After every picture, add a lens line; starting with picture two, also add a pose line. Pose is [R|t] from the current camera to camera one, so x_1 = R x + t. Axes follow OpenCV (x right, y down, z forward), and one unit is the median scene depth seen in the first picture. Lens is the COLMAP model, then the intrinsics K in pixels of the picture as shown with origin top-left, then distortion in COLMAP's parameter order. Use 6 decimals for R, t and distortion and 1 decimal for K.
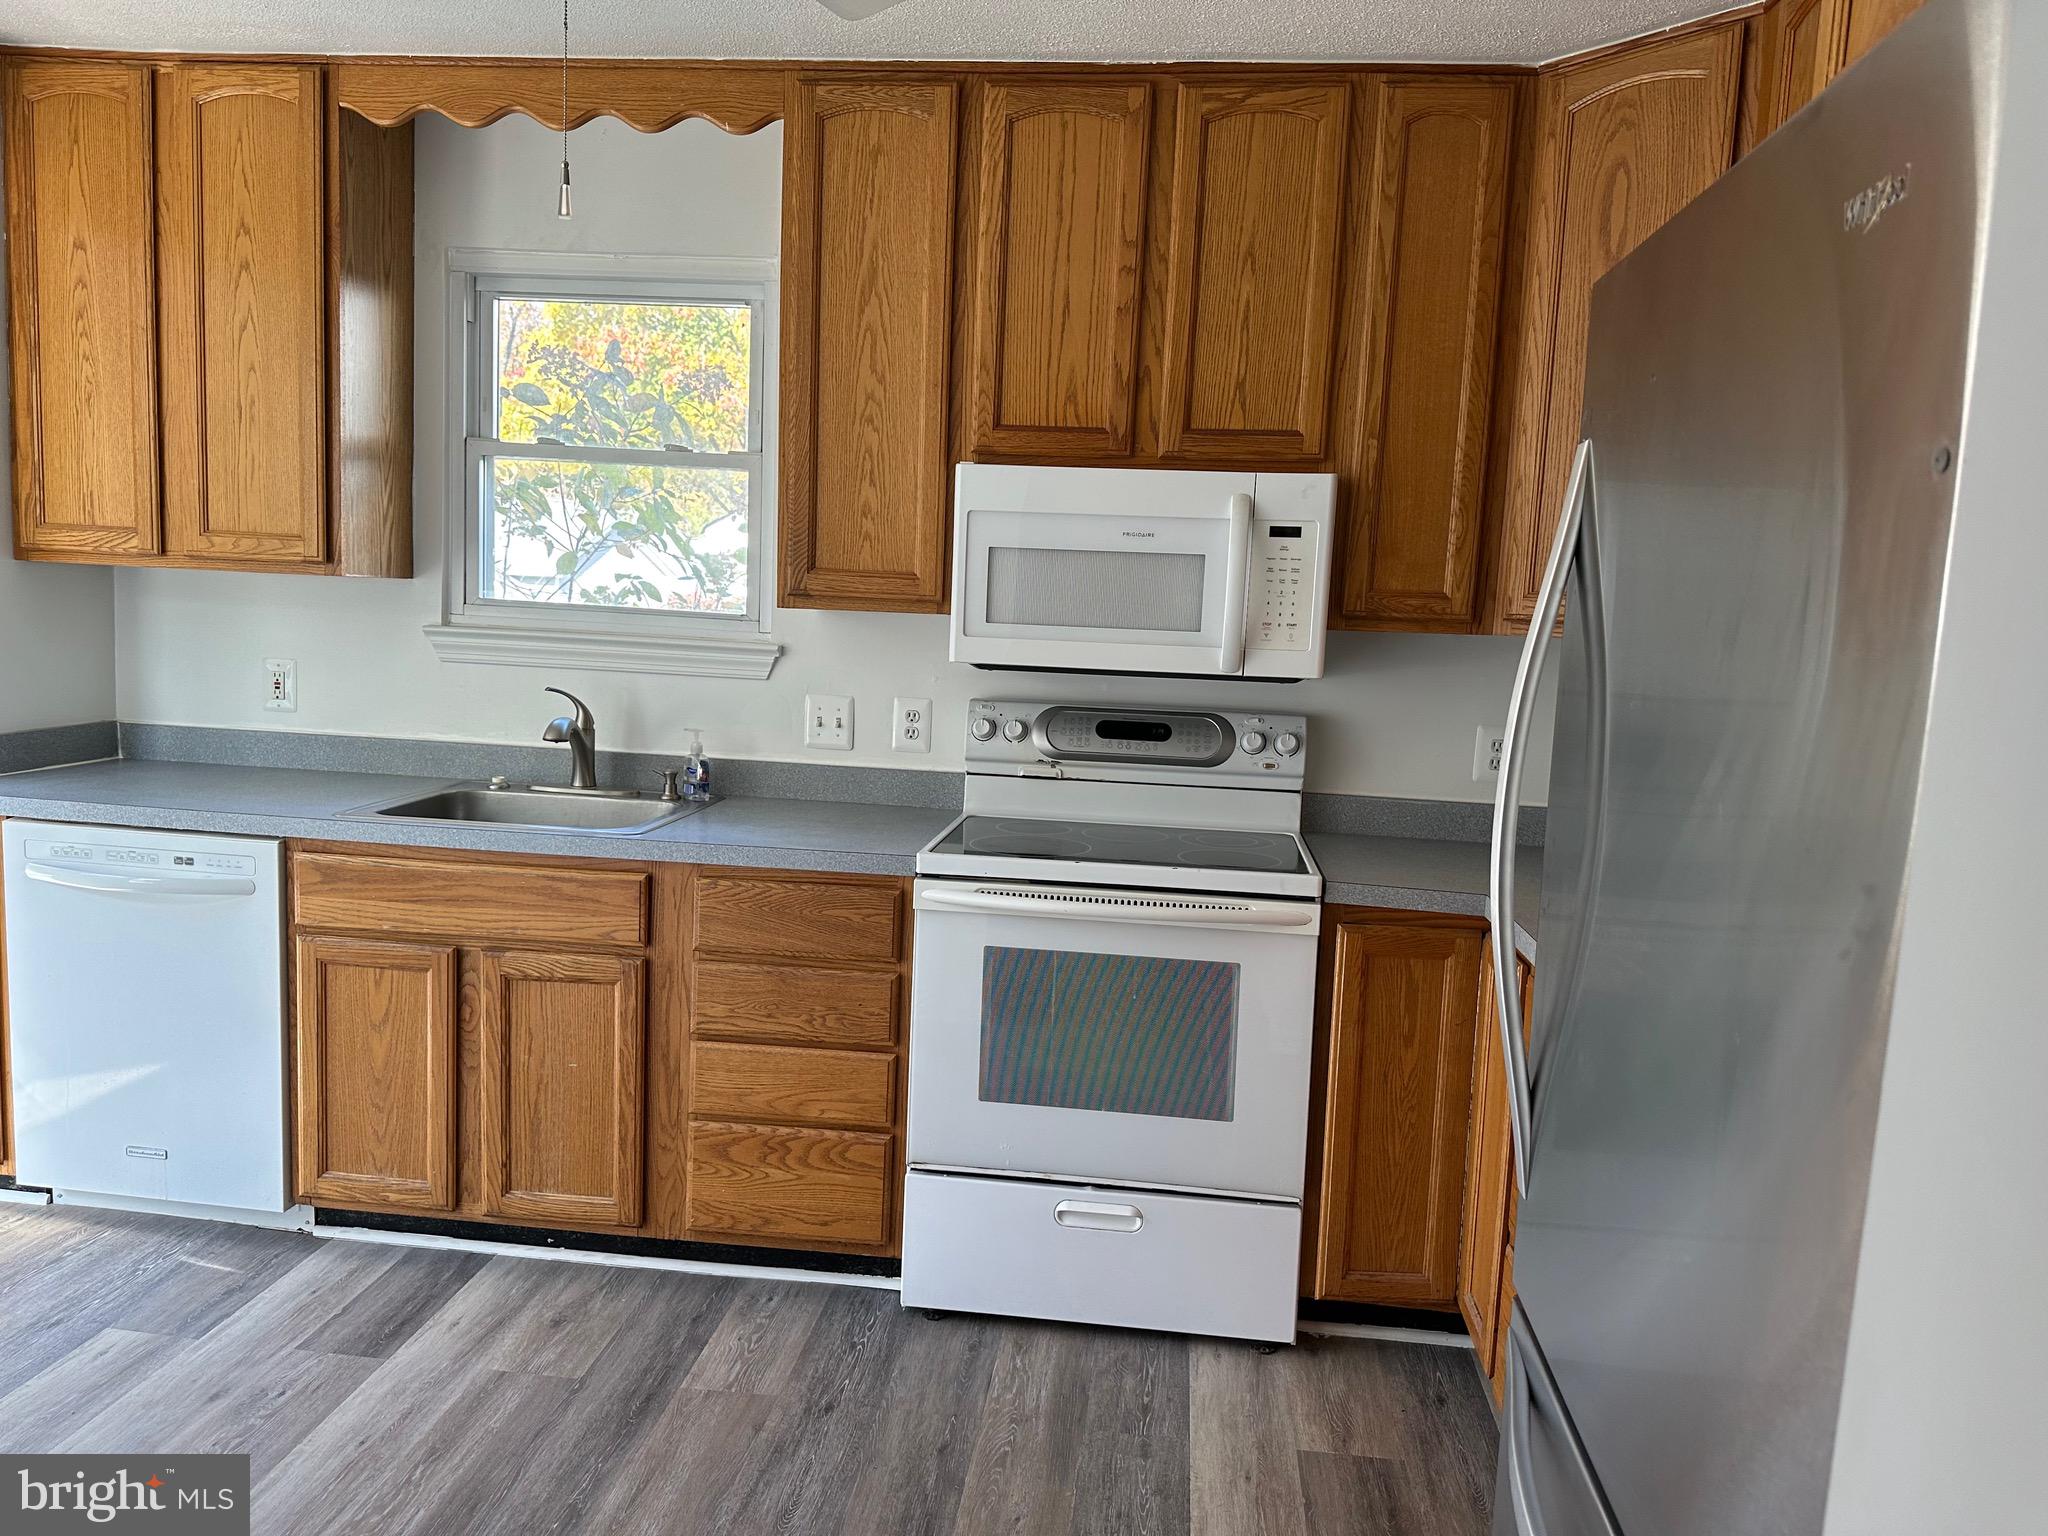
lens RADIAL K [[1461.3, 0, 1026.4], [0, 1461.3, 762.9], [0, 0, 1]] dist [0.034337, -0.044069]
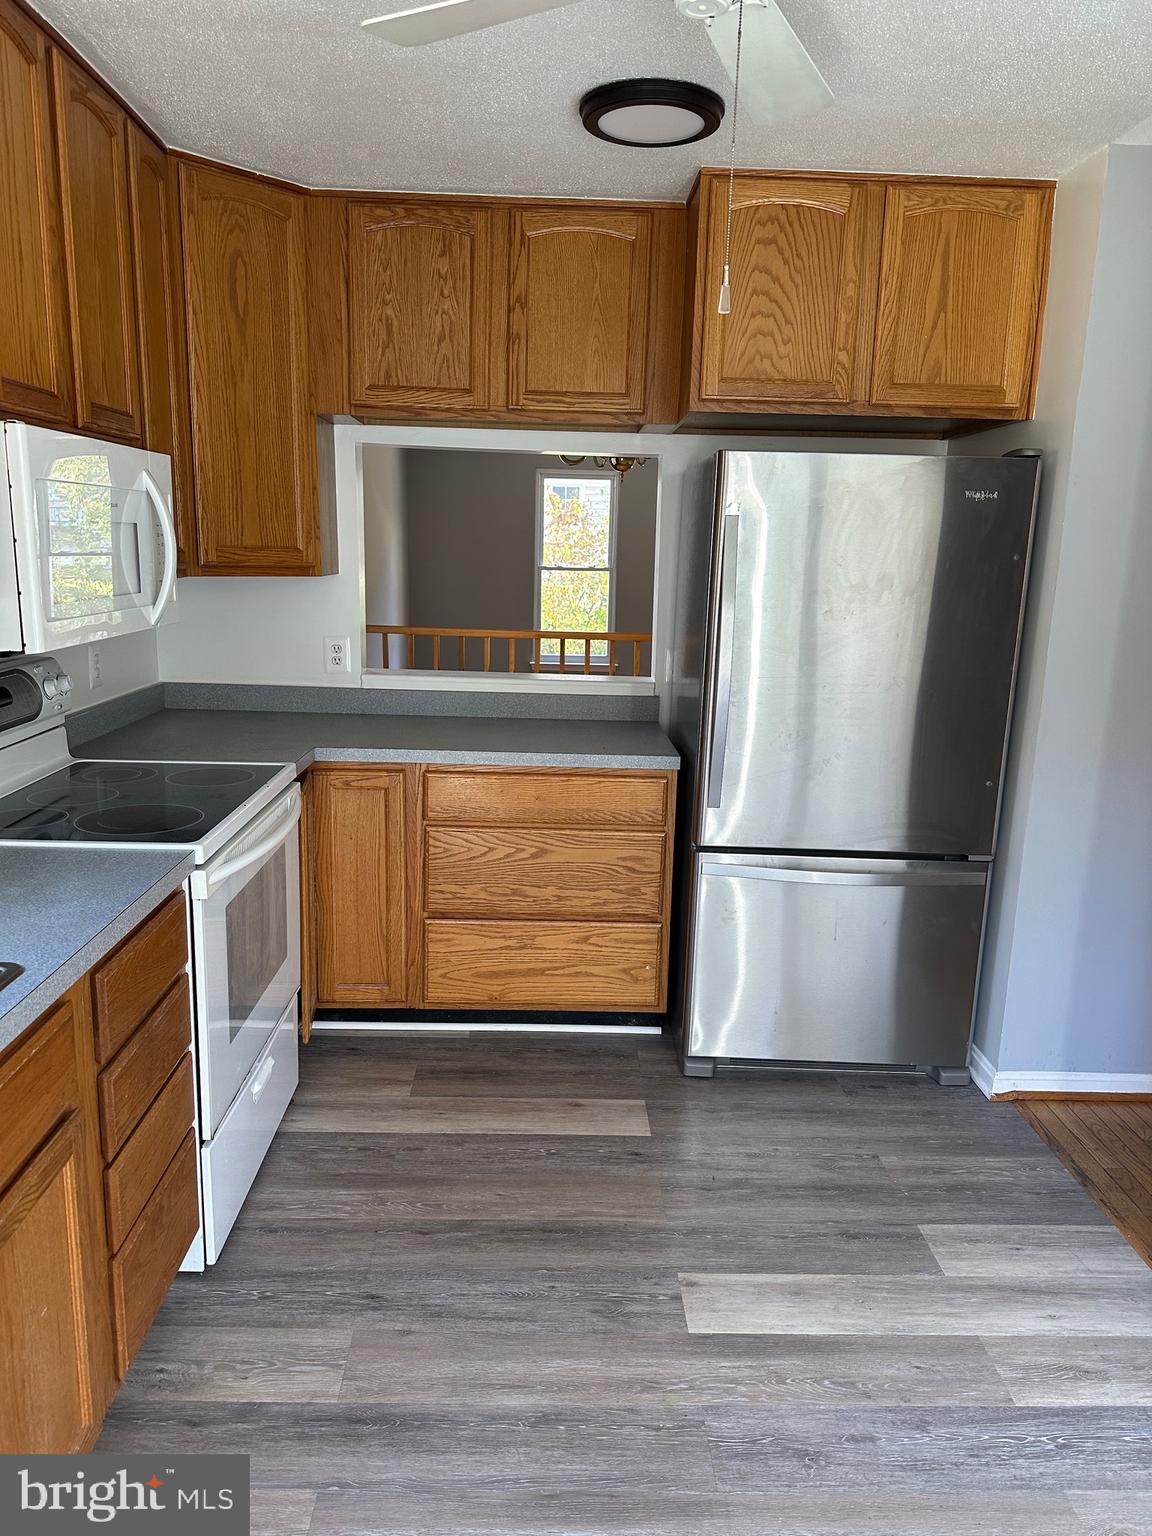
lens RADIAL K [[1066.2, 0, 576.0], [0, 1066.2, 768.0], [0, 0, 1]] dist [0.114312, -0.208631]
pose [[-0.131061, -0.255291, 0.957940, -0.777107], [0.074658, 0.960990, 0.266318, -0.163890], [-0.988559, 0.106422, -0.106889, 0.787028]]
